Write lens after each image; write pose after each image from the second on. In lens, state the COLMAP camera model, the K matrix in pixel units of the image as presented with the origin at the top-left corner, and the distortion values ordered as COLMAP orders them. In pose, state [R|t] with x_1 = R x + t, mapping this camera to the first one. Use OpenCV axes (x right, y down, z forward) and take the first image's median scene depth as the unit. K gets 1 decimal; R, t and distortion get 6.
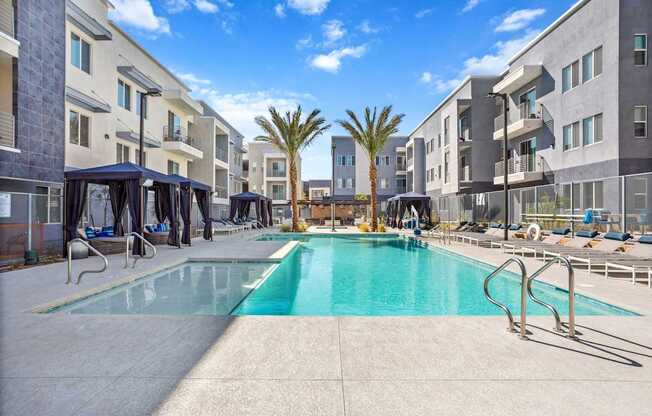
lens RADIAL K [[320.8, 0, 325.4], [0, 320.8, 210.2], [0, 0, 1]] dist [0.000594, -0.000032]
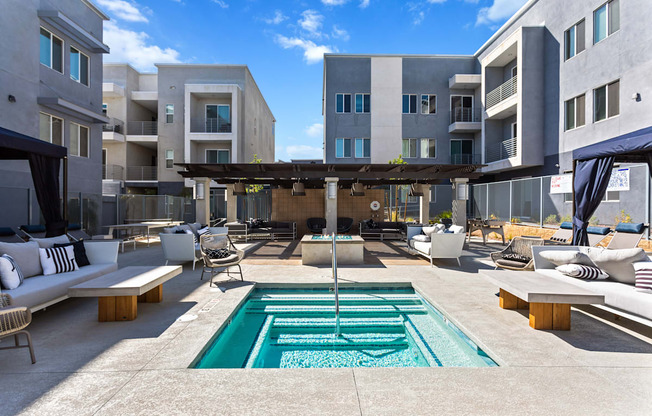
lens RADIAL K [[320.8, 0, 325.7], [0, 320.8, 205.9], [0, 0, 1]] dist [0.000594, -0.000032]
pose [[0.999383, 0.005792, 0.034644, 0.006263], [-0.006069, 0.999950, 0.007888, 0.003936], [-0.034596, -0.008094, 0.999369, 0.500911]]
